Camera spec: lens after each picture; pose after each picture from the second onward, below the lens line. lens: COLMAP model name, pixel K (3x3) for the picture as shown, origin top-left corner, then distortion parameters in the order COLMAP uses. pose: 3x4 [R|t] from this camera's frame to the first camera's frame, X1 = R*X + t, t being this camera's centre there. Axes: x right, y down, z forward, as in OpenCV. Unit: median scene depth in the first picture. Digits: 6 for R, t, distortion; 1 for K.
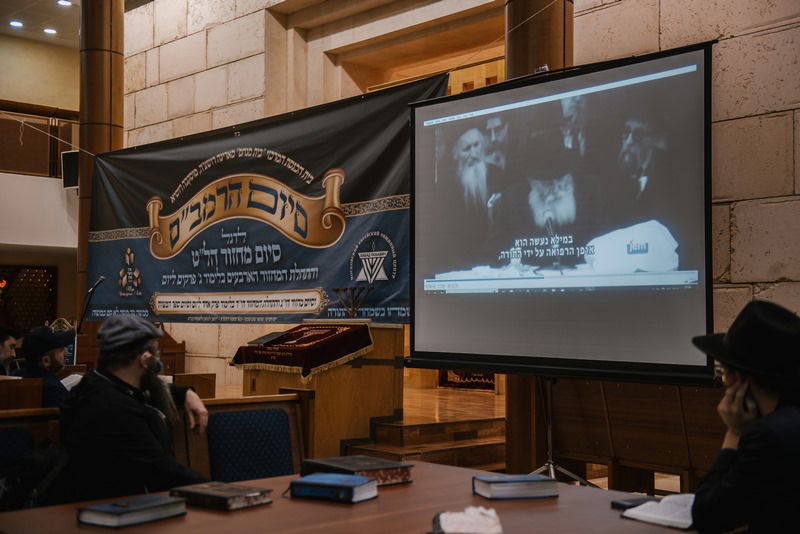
lens RADIAL K [[1112.4, 0, 399.6], [0, 1112.4, 267.3], [0, 0, 1]] dist [0.003193, 0.000000]
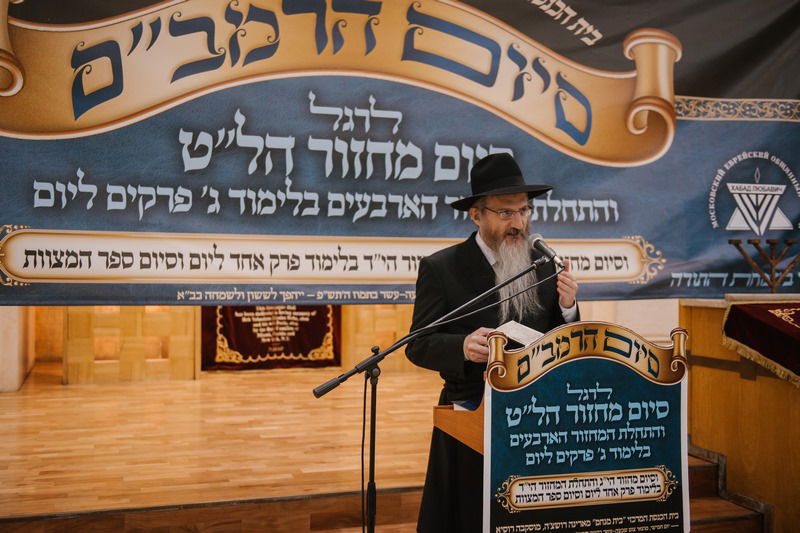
lens RADIAL K [[867.2, 0, 399.2], [0, 867.2, 263.2], [0, 0, 1]] dist [0.043537, 0.000000]
pose [[0.416325, -0.017071, 0.909055, -0.481990], [-0.052382, 0.997713, 0.042725, 0.017305], [-0.907705, -0.065406, 0.414479, 0.851655]]
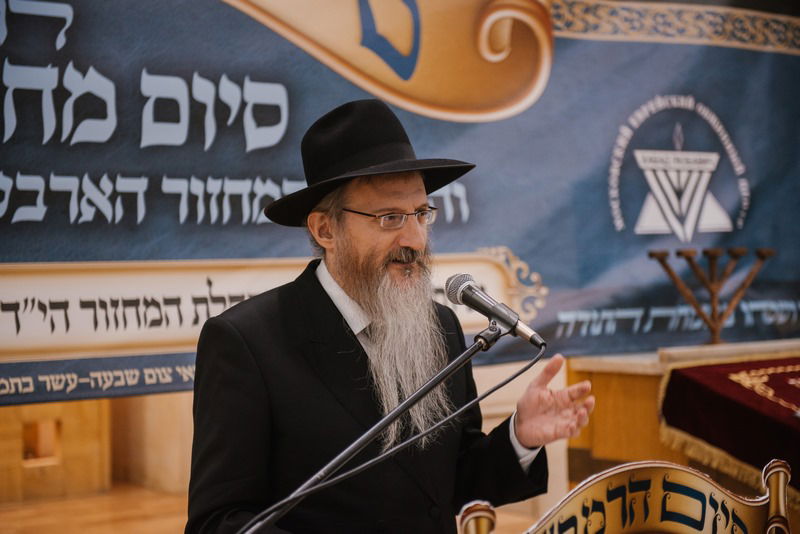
lens RADIAL K [[1472.2, 0, 397.6], [0, 1472.2, 271.2], [0, 0, 1]] dist [0.095983, 0.000000]
pose [[0.092530, -0.030322, 0.995248, -0.444700], [-0.042311, 0.998514, 0.034355, 0.010328], [-0.994810, -0.045289, 0.091110, 0.911675]]
